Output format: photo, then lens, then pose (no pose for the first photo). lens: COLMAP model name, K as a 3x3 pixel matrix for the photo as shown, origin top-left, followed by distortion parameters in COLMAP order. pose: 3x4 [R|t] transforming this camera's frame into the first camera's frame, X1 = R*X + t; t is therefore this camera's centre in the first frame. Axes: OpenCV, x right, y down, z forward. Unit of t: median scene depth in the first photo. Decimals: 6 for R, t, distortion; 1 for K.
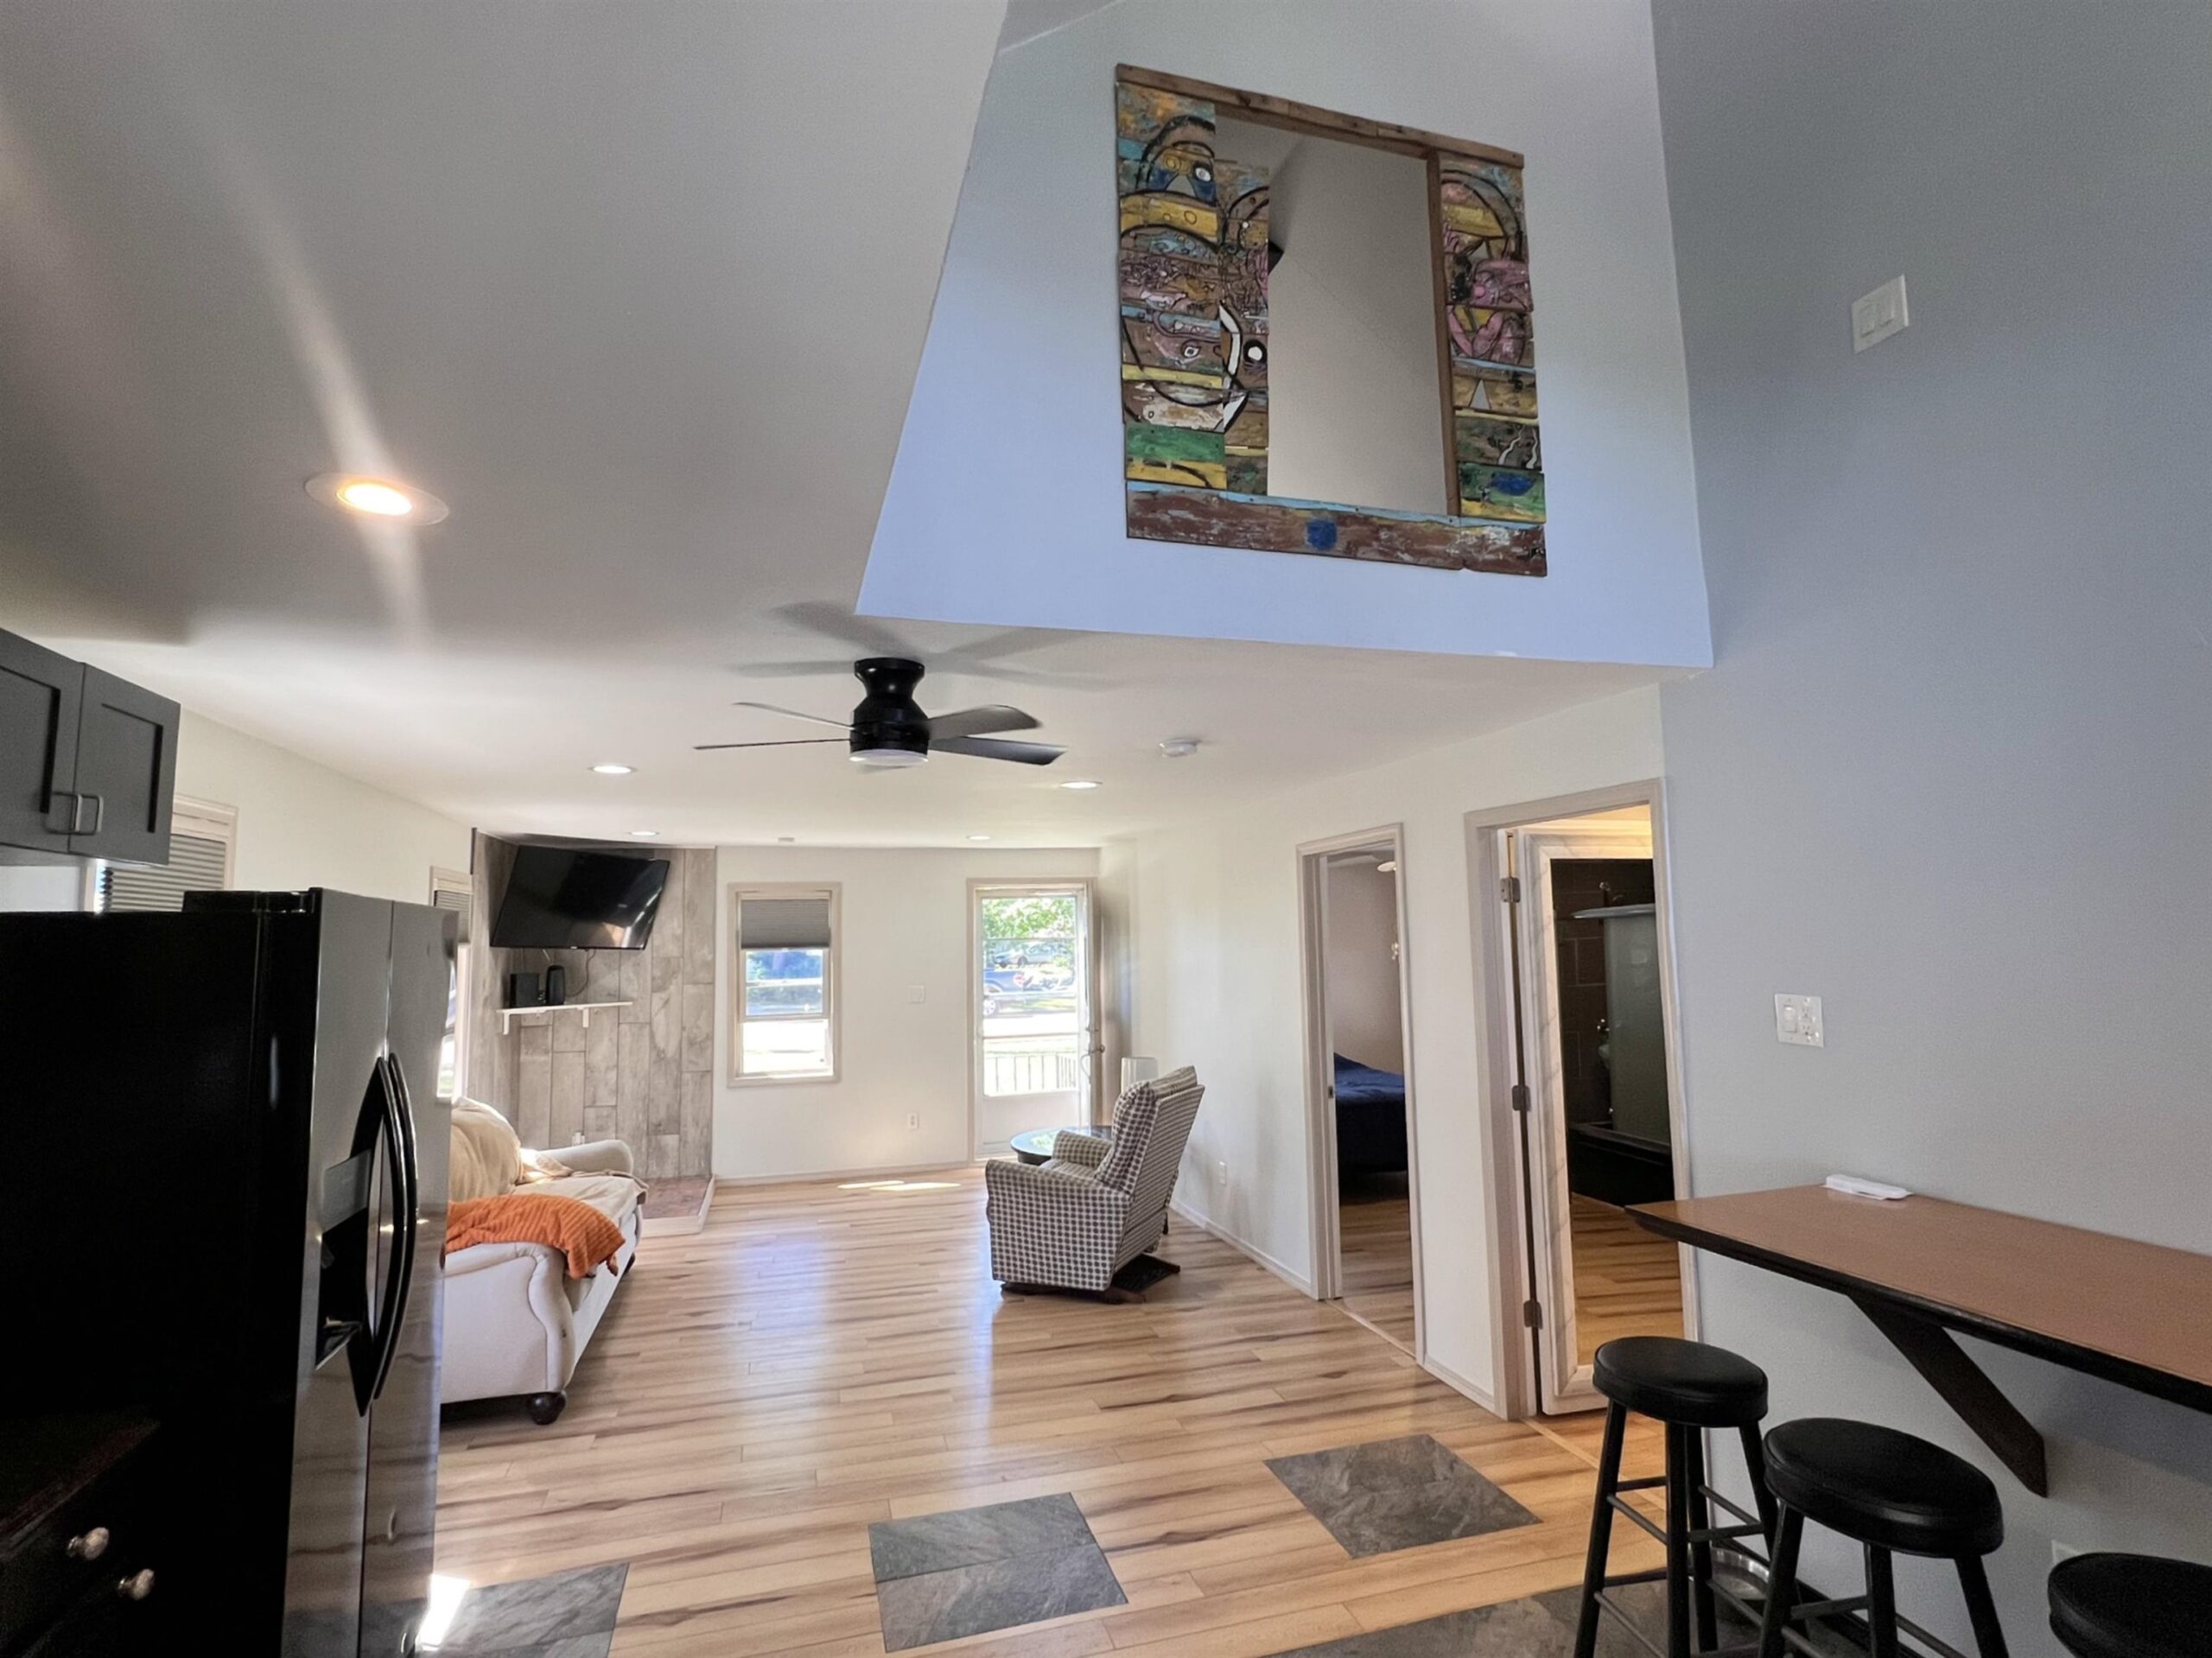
lens RADIAL K [[1085.5, 0, 1101.3], [0, 1085.5, 839.0], [0, 0, 1]] dist [0.002369, 0.000365]
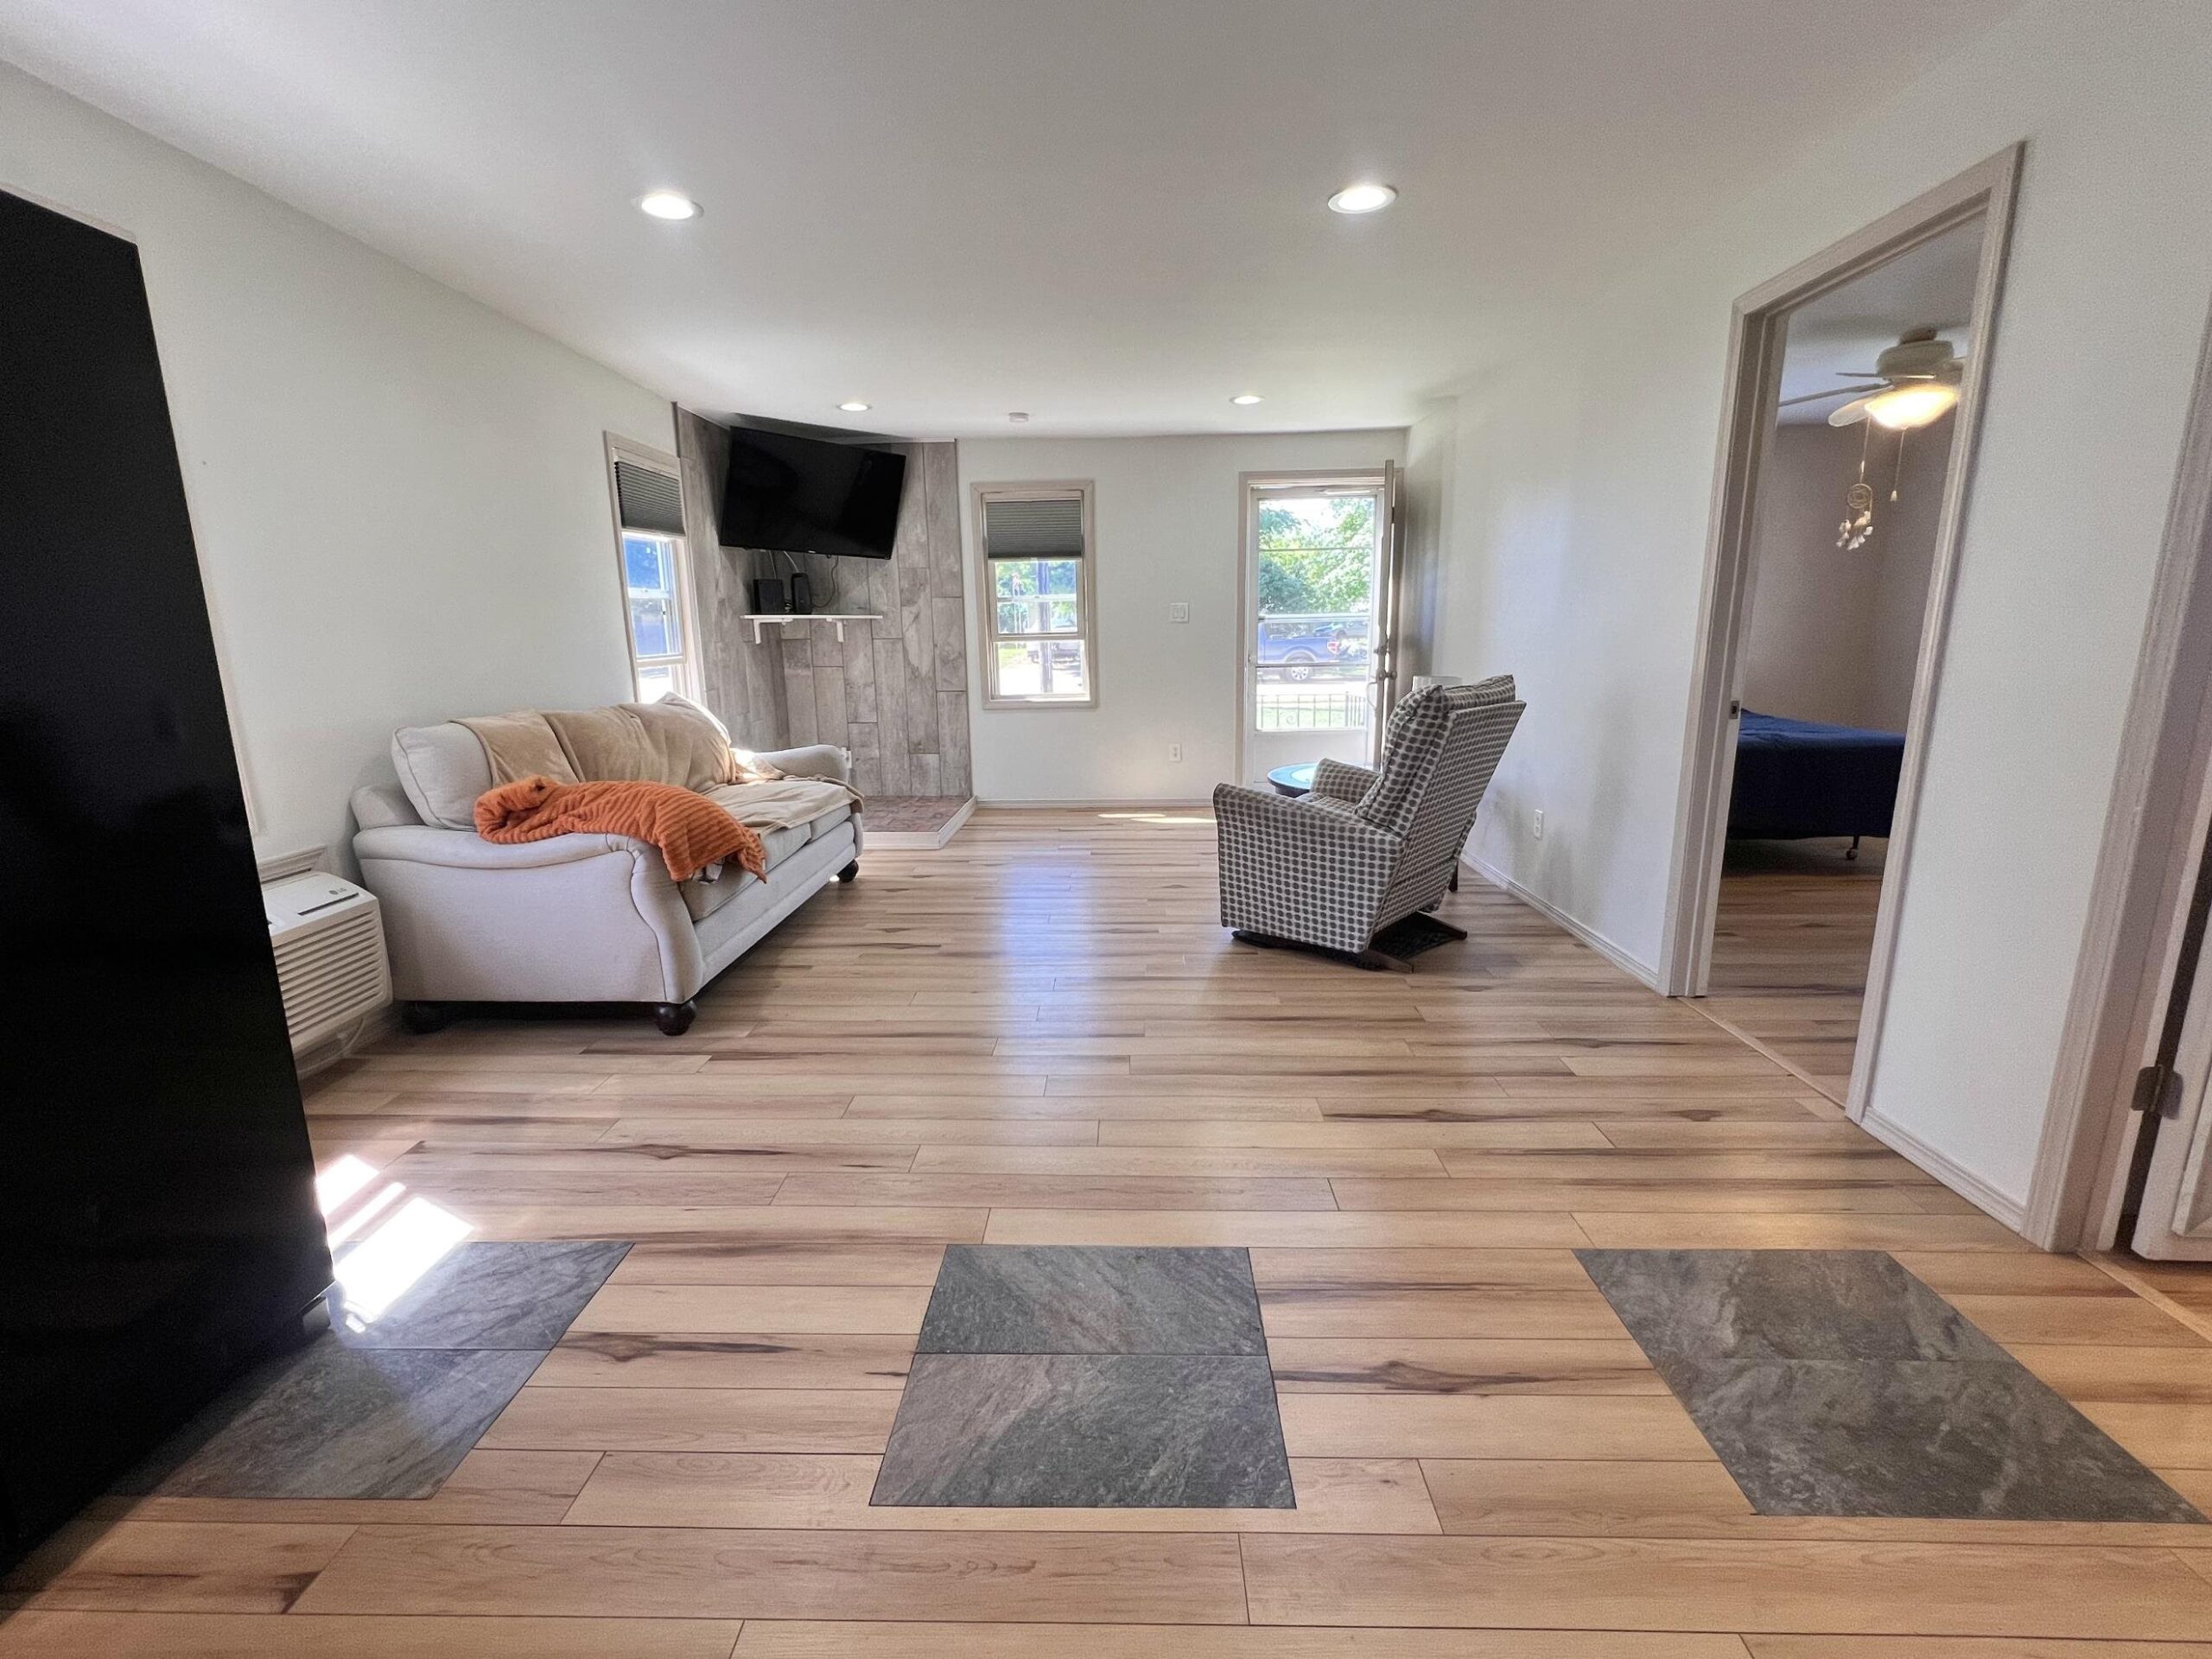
lens RADIAL K [[975.0, 0, 1103.6], [0, 975.0, 837.9], [0, 0, 1]] dist [0.001181, -0.000231]
pose [[0.952103, 0.068480, -0.298010, 0.033125], [0.026294, 0.952655, 0.302915, 0.131001], [0.304644, -0.296243, 0.905225, 0.364036]]
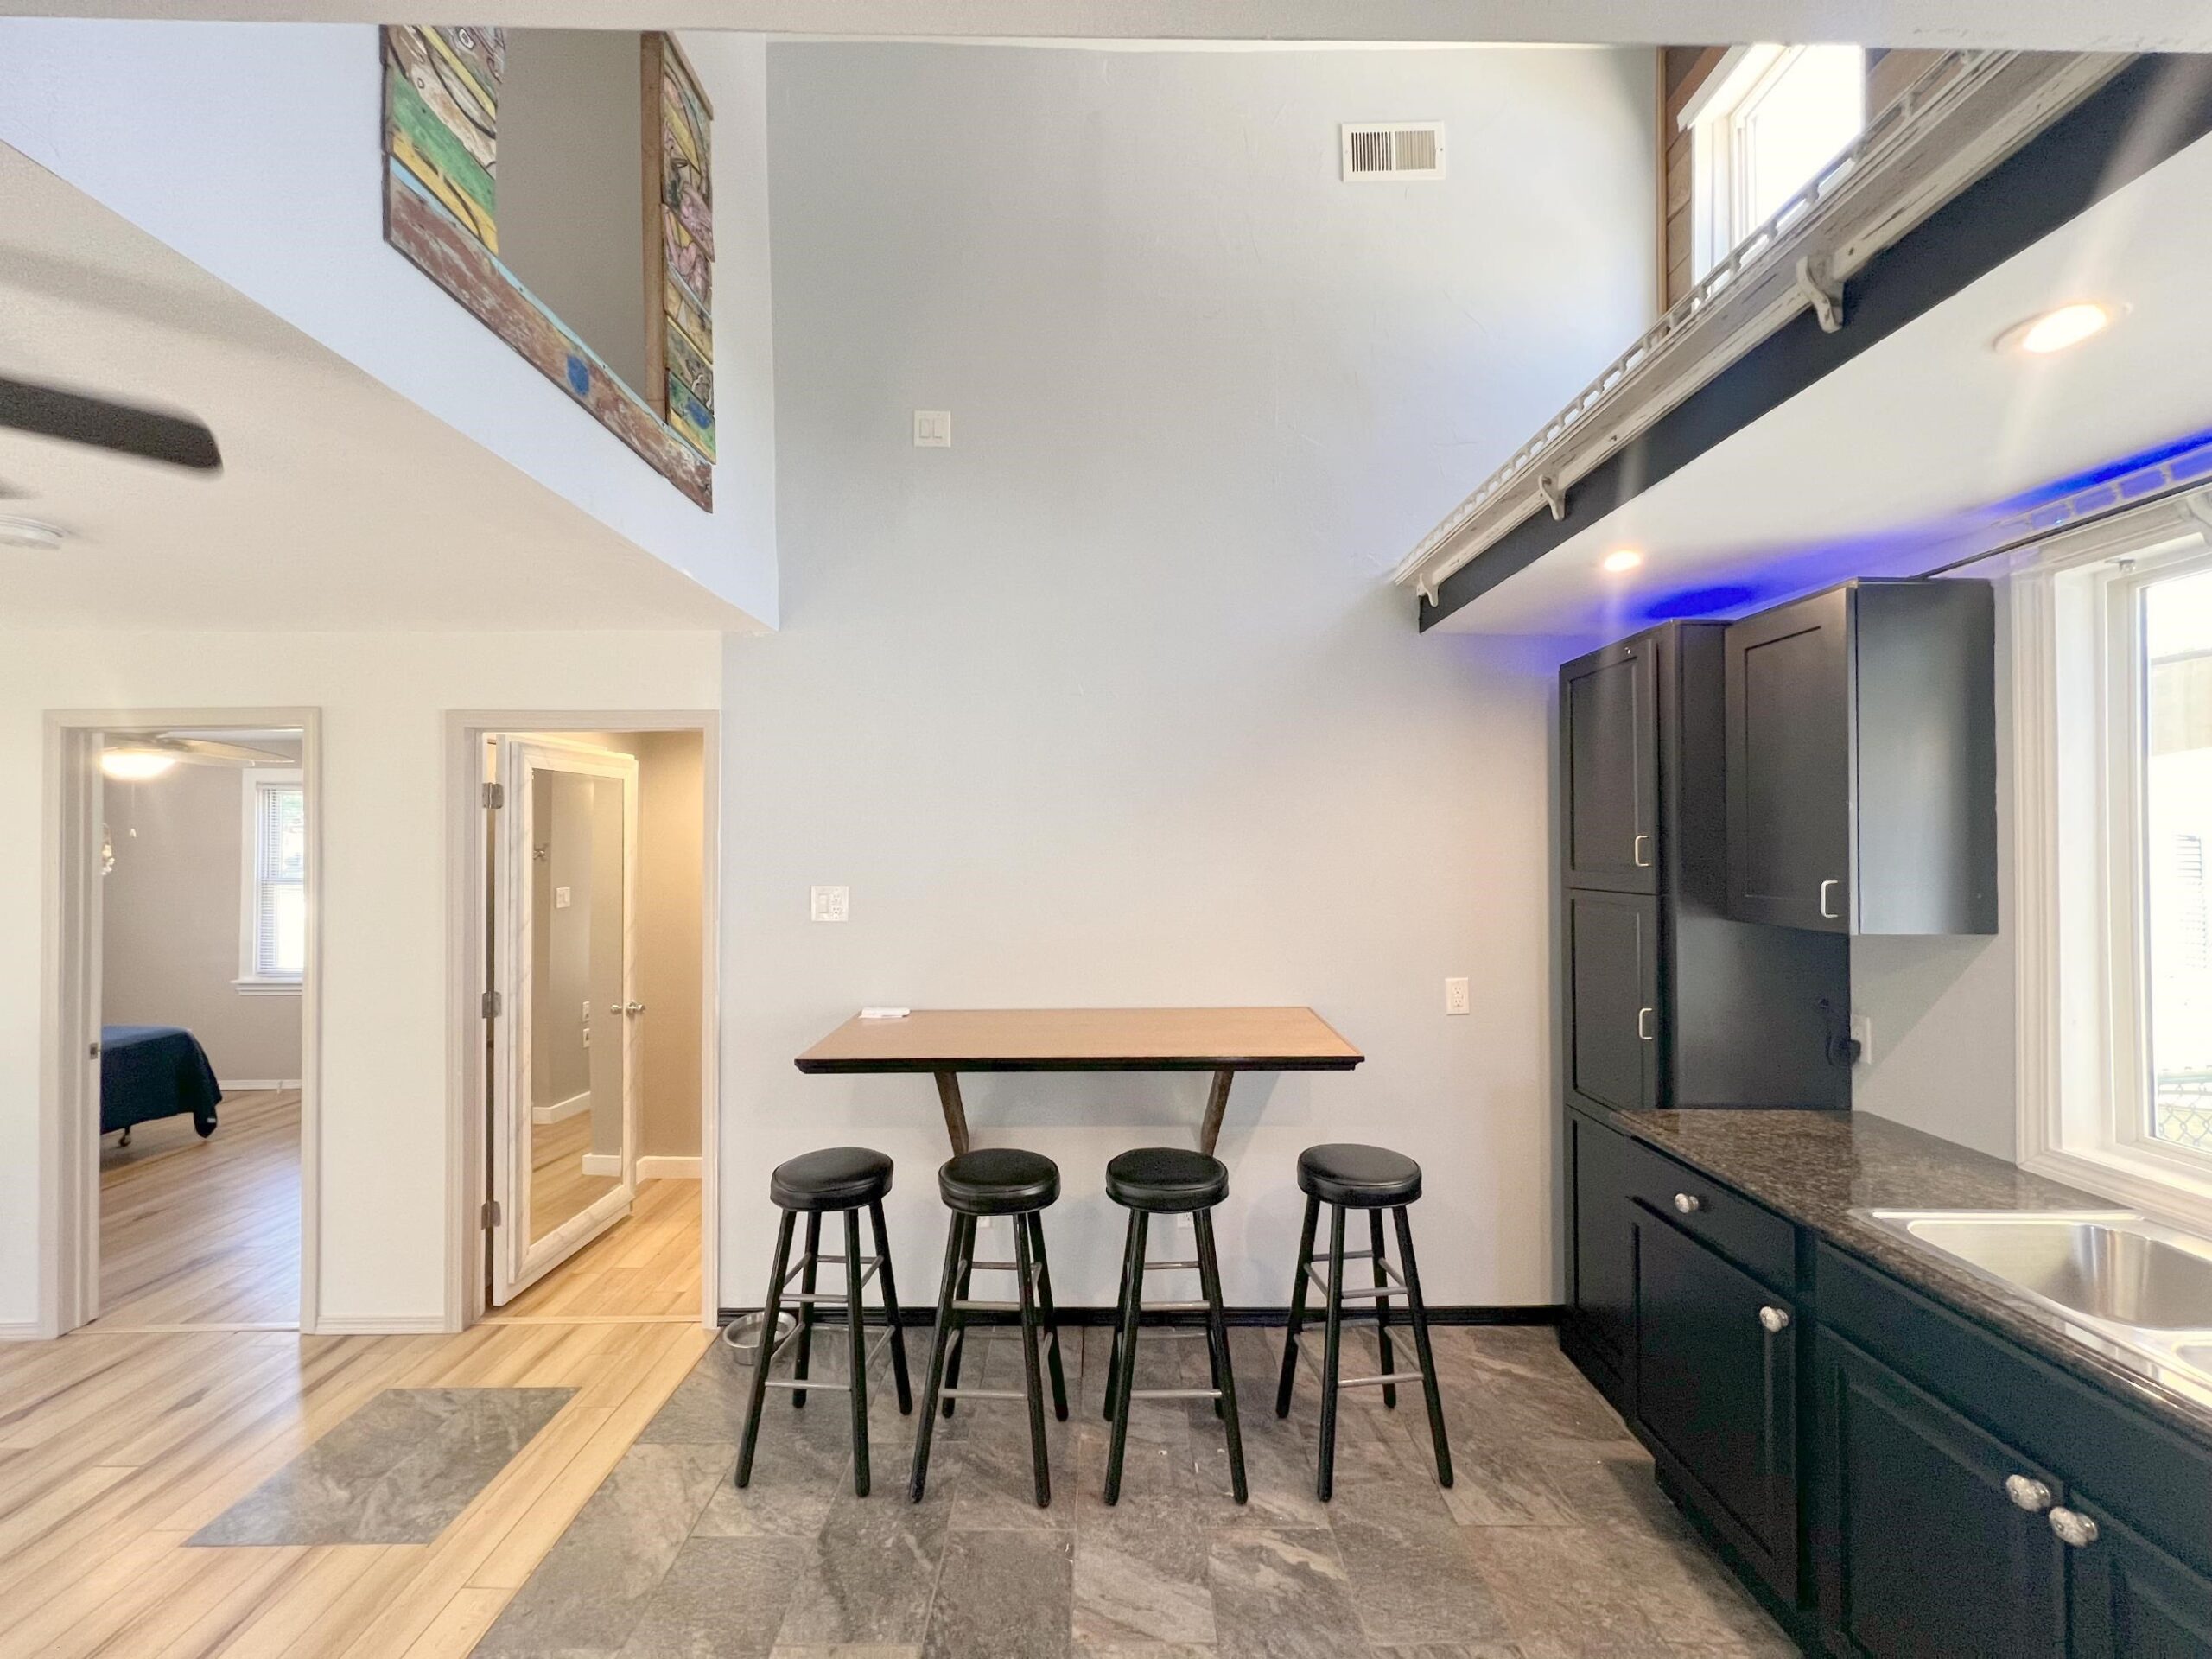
lens RADIAL K [[887.0, 0, 1104.2], [0, 887.0, 834.3], [0, 0, 1]] dist [-0.000533, 0.000171]
pose [[0.279236, 0.025587, 0.959882, -0.198186], [-0.090167, 0.995927, -0.000318, 0.026965], [-0.955980, -0.086460, 0.280406, 0.205491]]
